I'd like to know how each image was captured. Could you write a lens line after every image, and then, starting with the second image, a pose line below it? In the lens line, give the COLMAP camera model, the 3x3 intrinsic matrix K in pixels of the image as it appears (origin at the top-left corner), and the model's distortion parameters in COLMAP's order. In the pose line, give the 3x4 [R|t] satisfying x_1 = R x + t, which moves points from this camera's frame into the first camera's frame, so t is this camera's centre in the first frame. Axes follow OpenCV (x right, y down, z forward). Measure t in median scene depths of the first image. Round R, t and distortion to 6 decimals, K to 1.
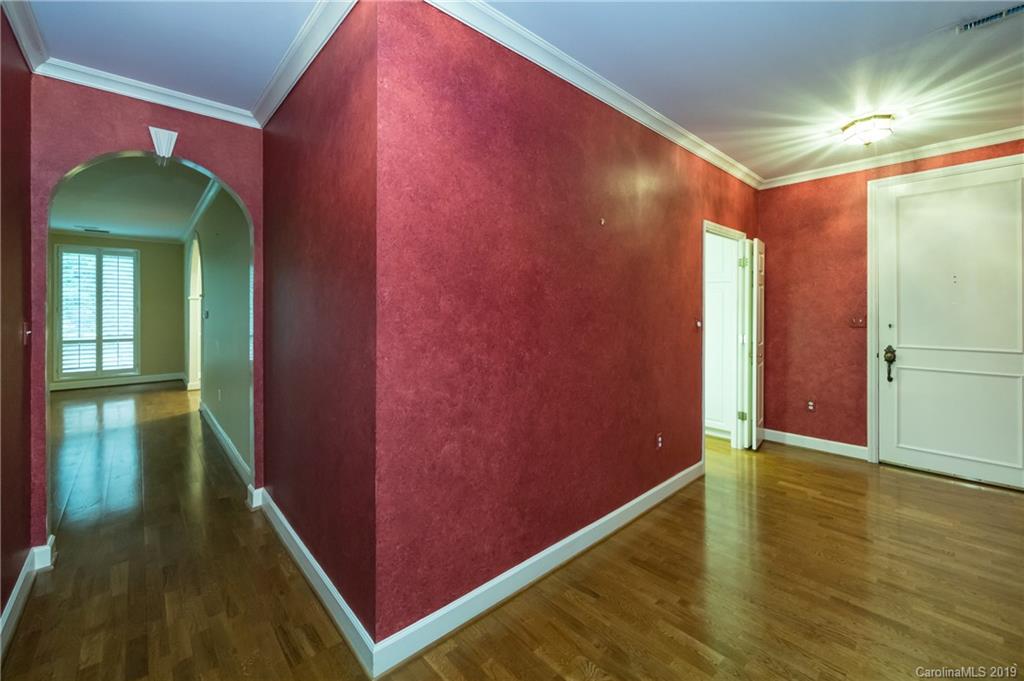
lens RADIAL K [[411.1, 0, 510.1], [0, 411.1, 311.0], [0, 0, 1]] dist [0.001632, -0.000118]
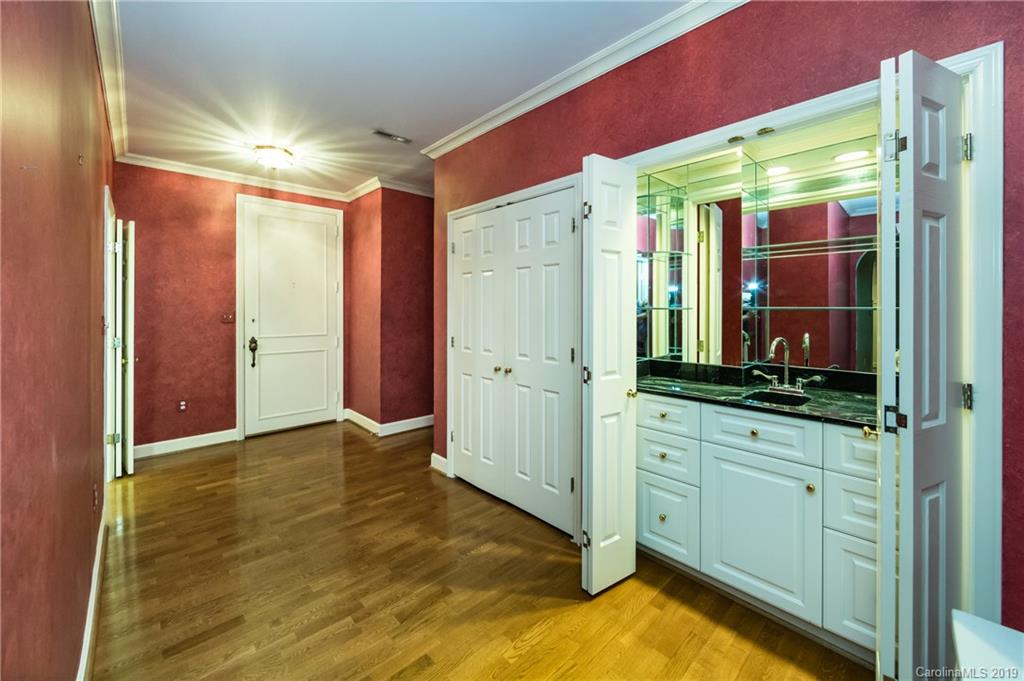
lens RADIAL K [[411.1, 0, 510.1], [0, 411.1, 311.0], [0, 0, 1]] dist [0.001632, -0.000118]
pose [[-0.012974, -0.005134, 0.999903, -0.261042], [-0.000296, 0.999987, 0.005130, 0.002015], [-0.999916, -0.000230, -0.012975, 0.251178]]
